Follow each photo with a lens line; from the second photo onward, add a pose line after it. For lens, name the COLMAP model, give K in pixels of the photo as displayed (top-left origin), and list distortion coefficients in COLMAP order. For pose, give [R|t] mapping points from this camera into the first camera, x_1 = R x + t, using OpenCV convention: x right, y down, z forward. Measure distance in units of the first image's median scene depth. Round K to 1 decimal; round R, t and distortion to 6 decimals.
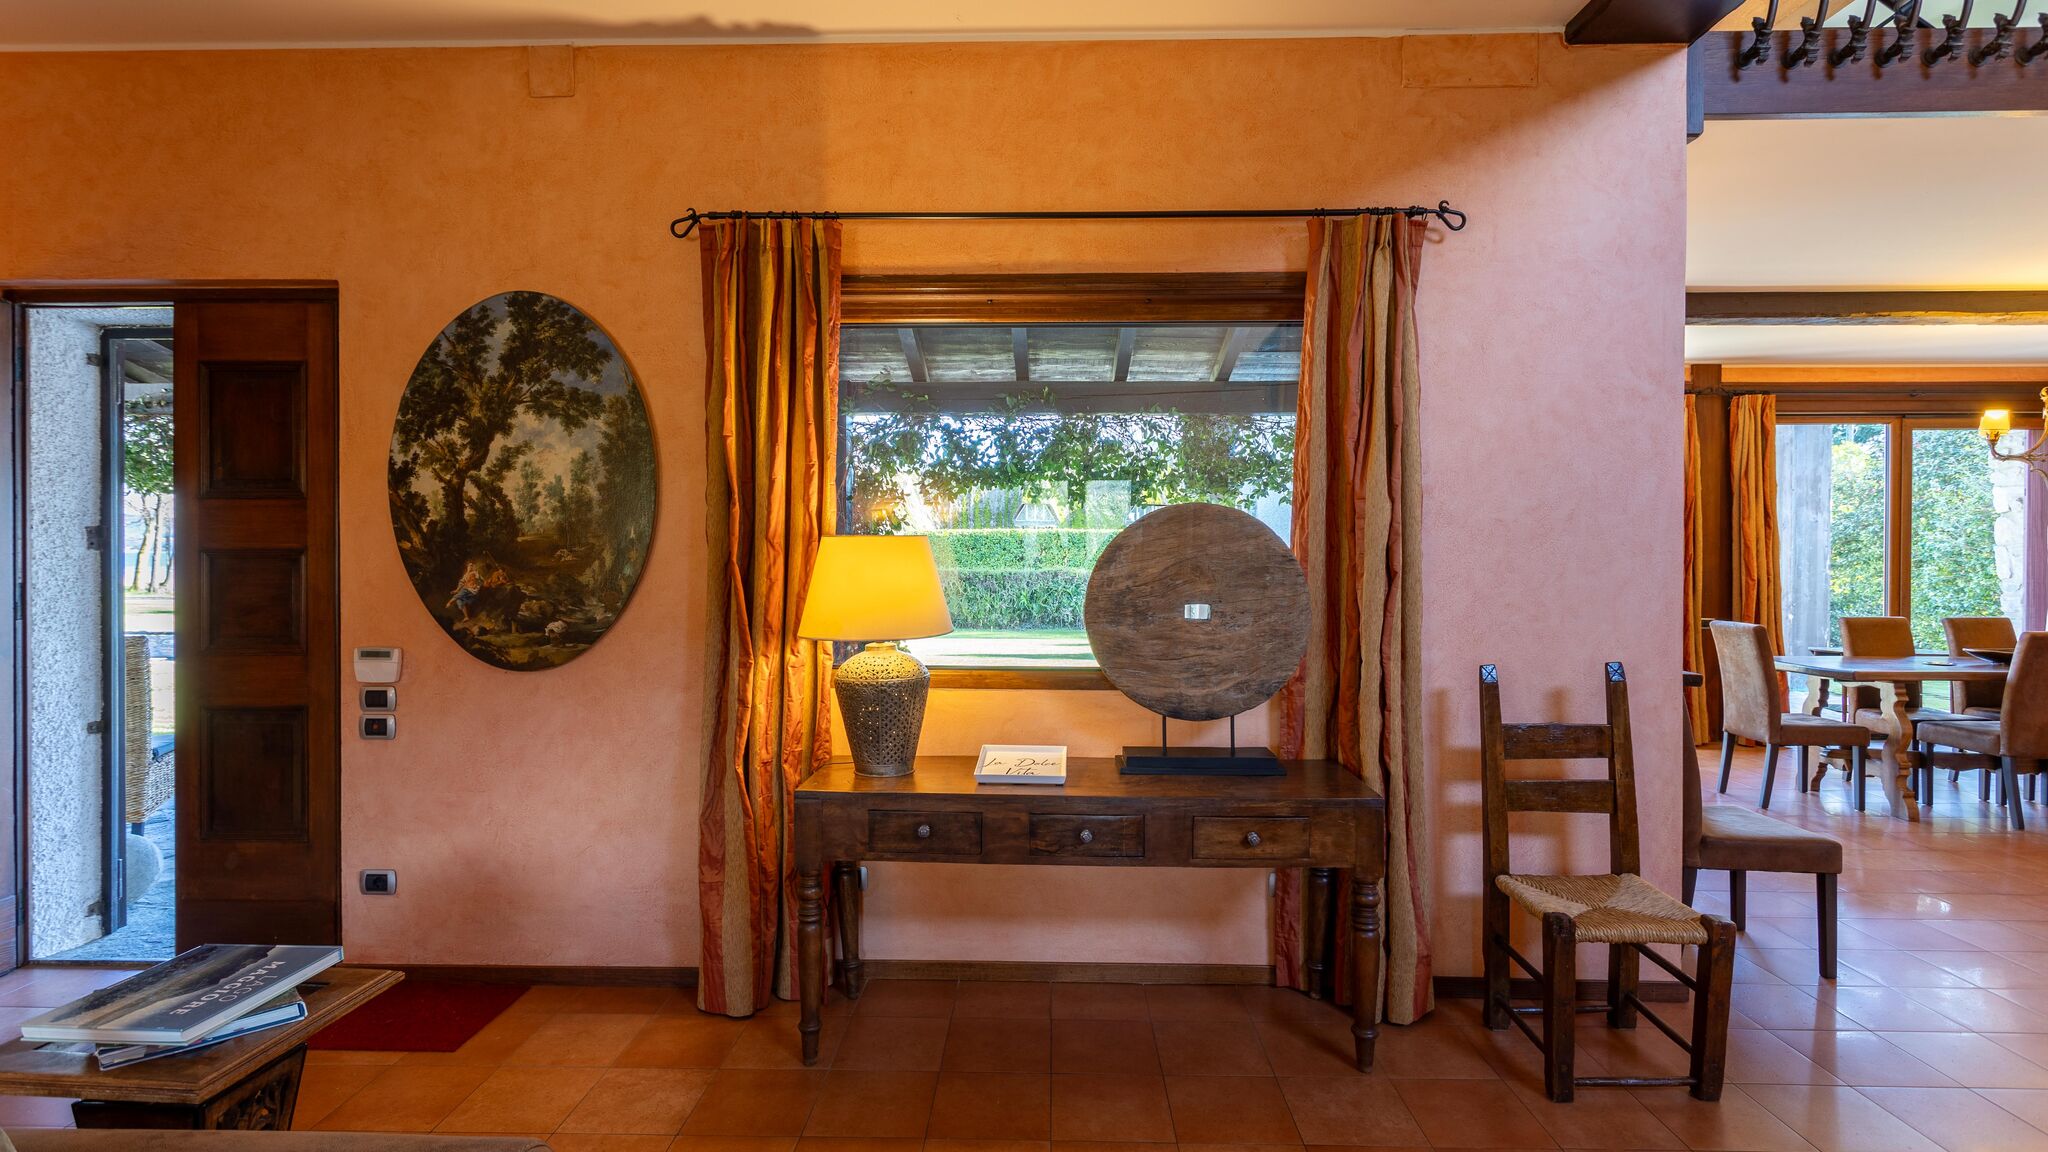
lens RADIAL K [[966.0, 0, 1014.6], [0, 966.0, 562.0], [0, 0, 1]] dist [-0.001521, 0.005929]
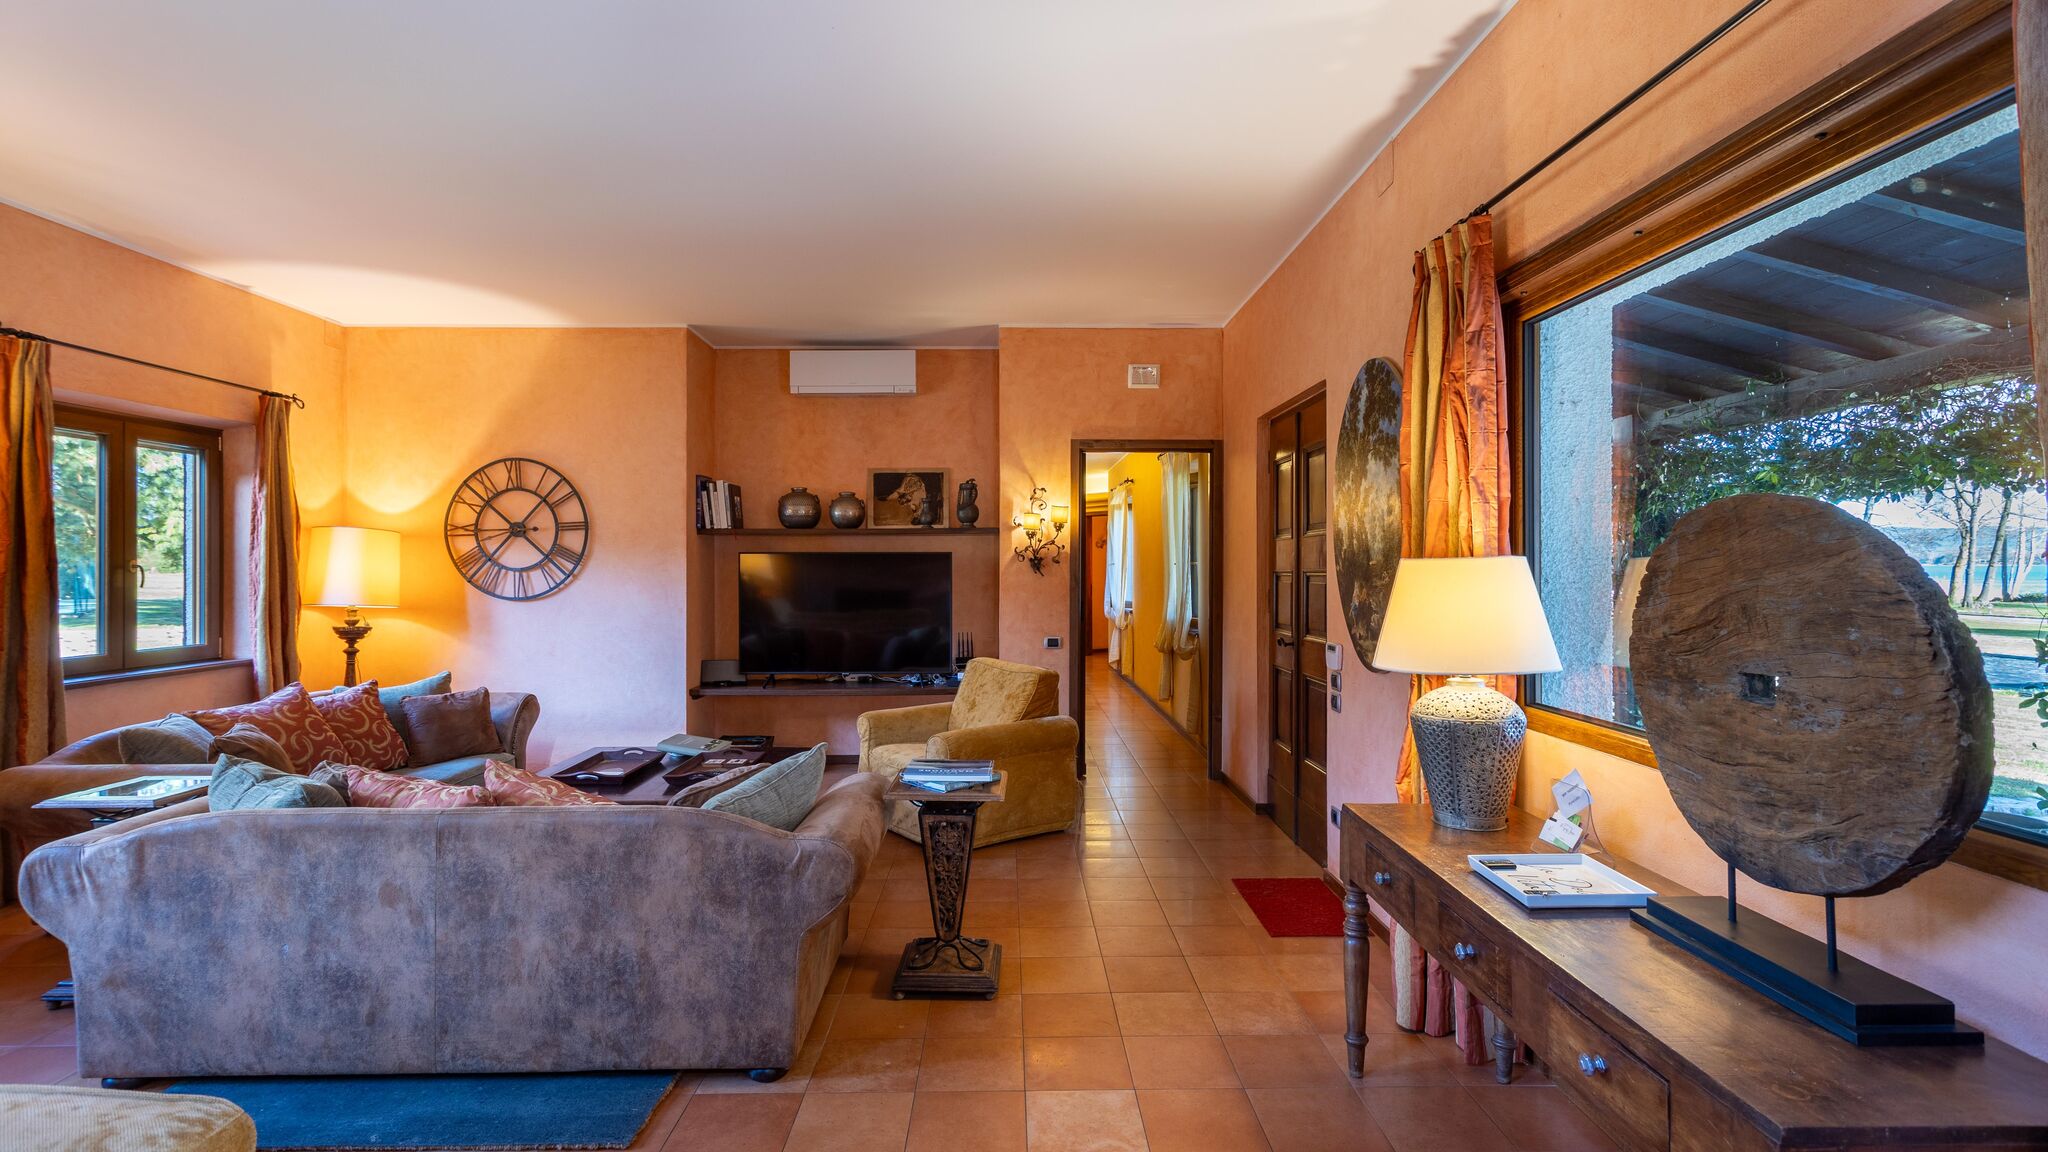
lens RADIAL K [[951.4, 0, 1036.9], [0, 951.4, 554.9], [0, 0, 1]] dist [-0.002100, -0.000845]
pose [[0.071007, -0.012928, -0.997392, 0.675769], [-0.007101, 0.999884, -0.013466, -0.014662], [0.997451, 0.008038, 0.070907, 0.513145]]
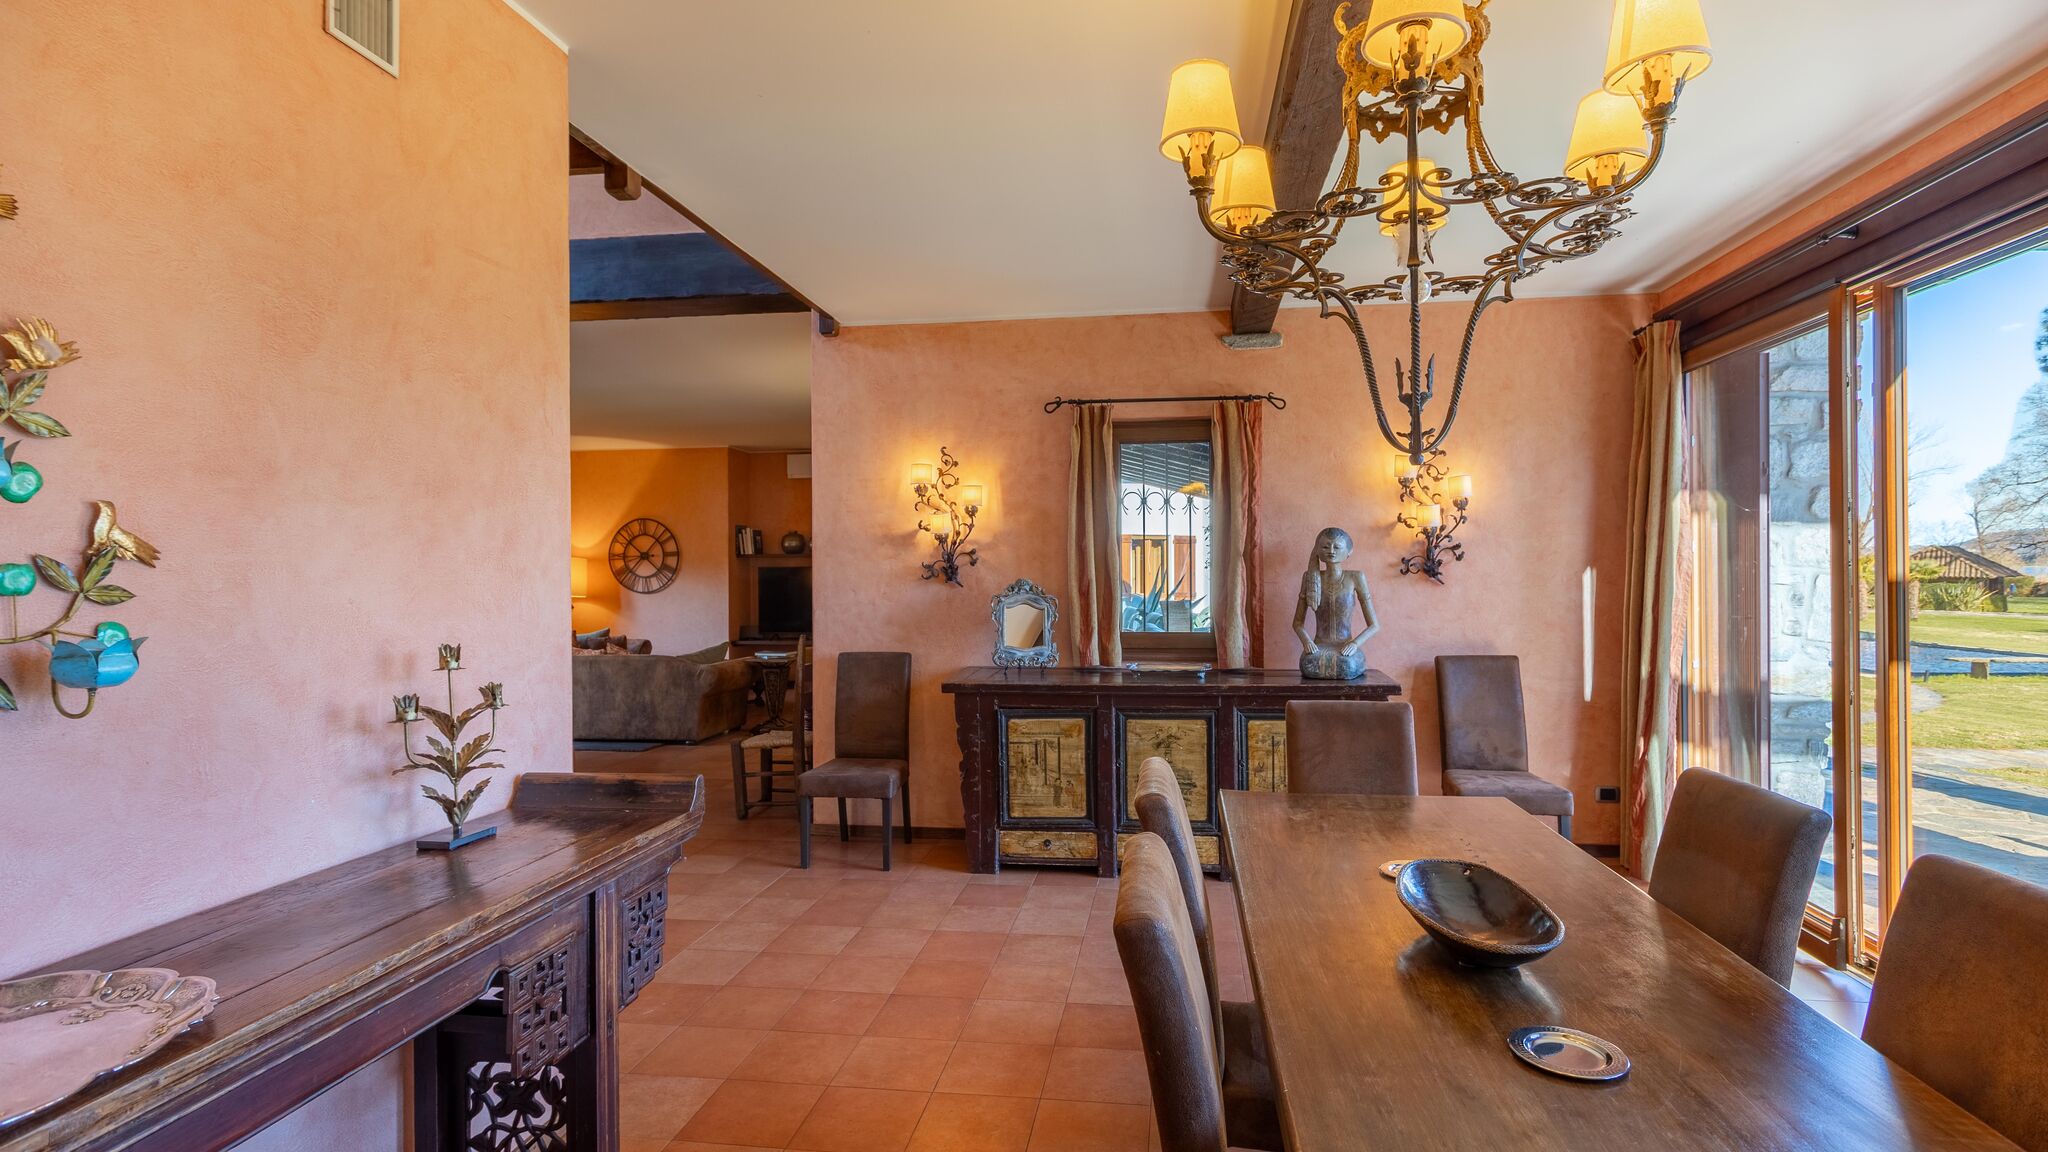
lens RADIAL K [[987.1, 0, 1068.9], [0, 987.1, 570.4], [0, 0, 1]] dist [0.000441, 0.000278]
pose [[-0.082799, -0.003924, -0.996559, 2.378993], [-0.003432, 0.999987, -0.003653, -0.021108], [0.996560, 0.003118, -0.082812, 1.572655]]
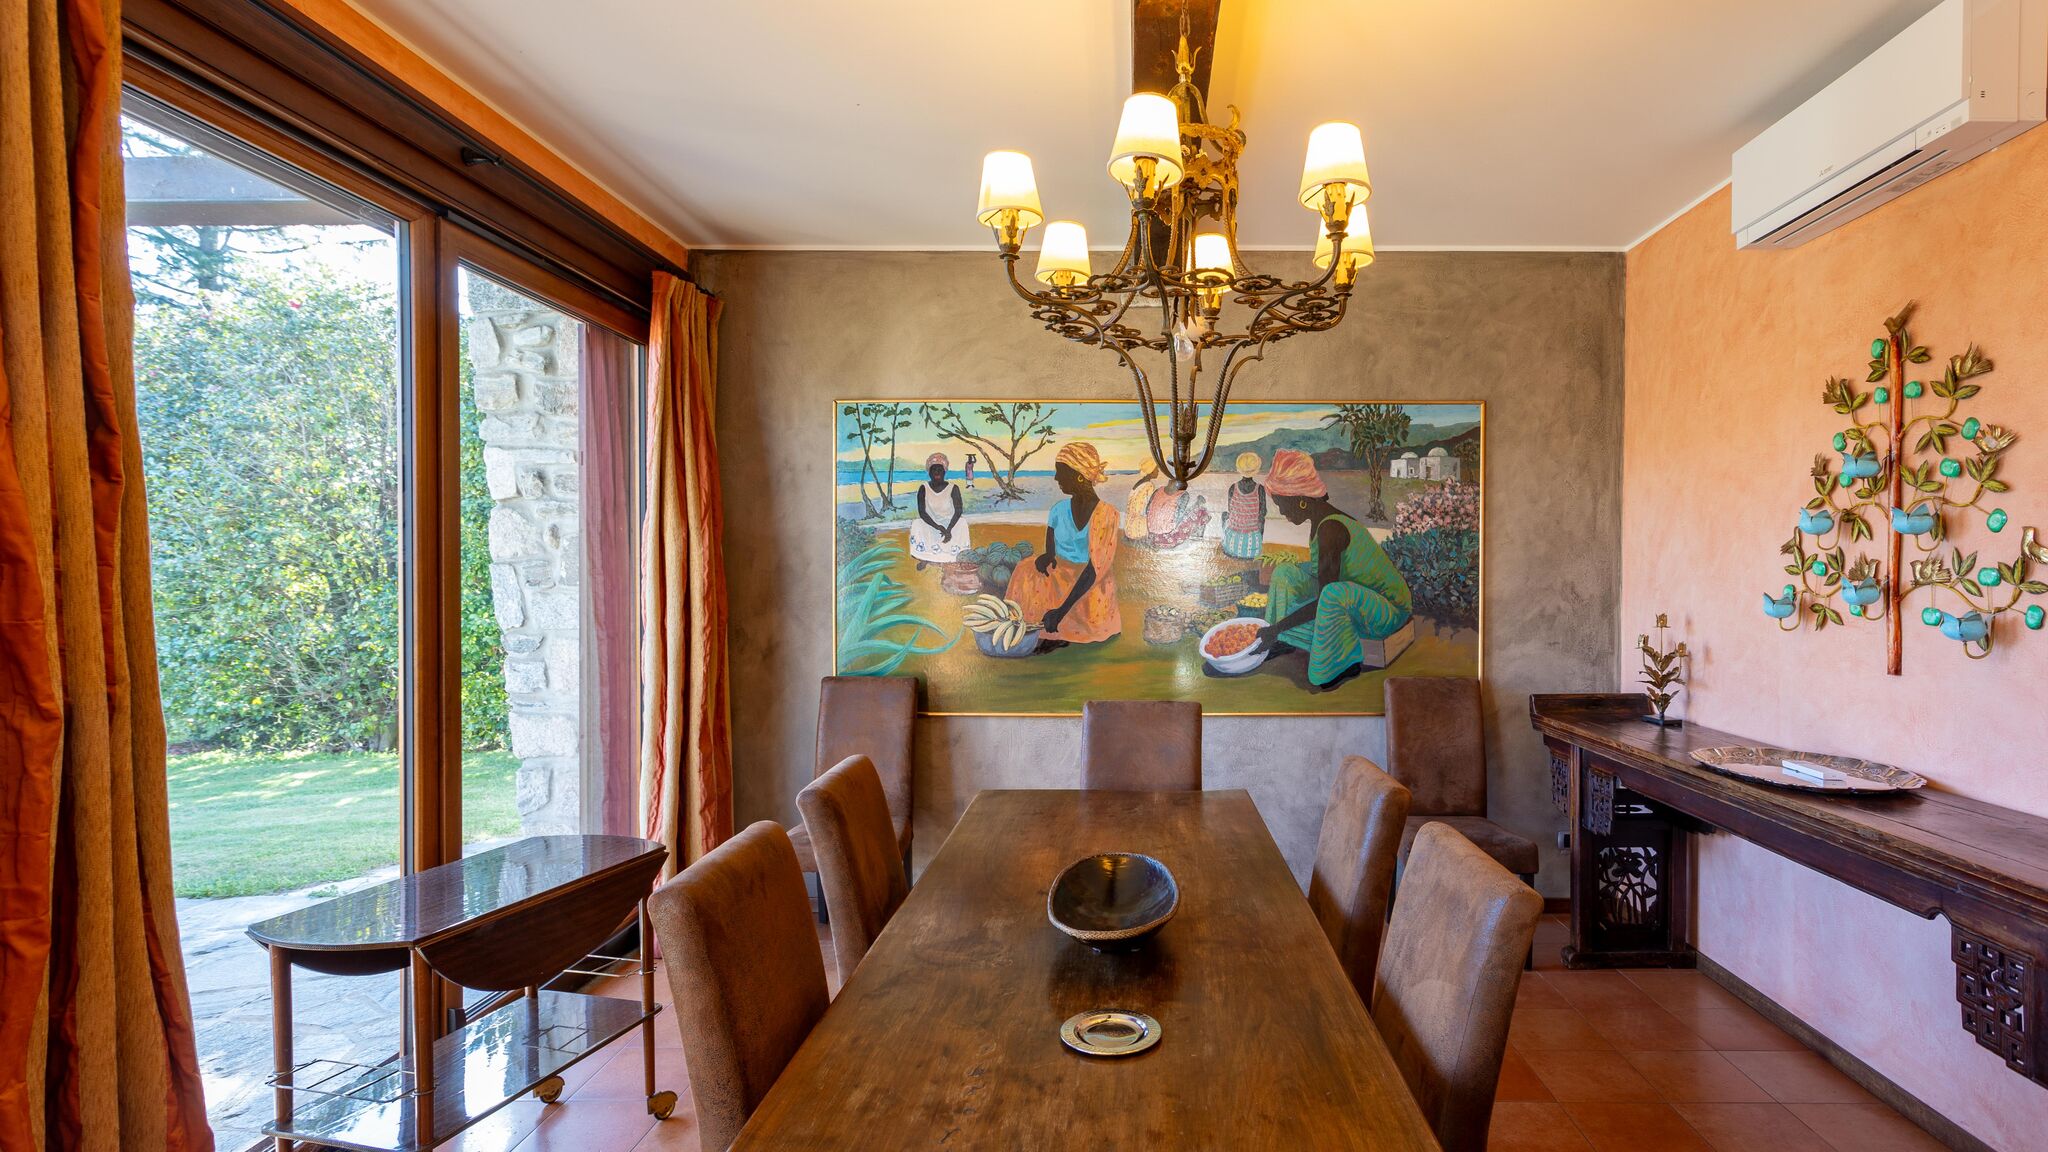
lens RADIAL K [[1009.3, 0, 1150.5], [0, 1009.3, 586.8], [0, 0, 1]] dist [0.000590, 0.001120]
pose [[-0.041585, -0.013679, 0.999041, 1.219268], [0.007493, 0.999874, 0.014002, -0.024899], [-0.999107, 0.008068, -0.041478, 1.753520]]
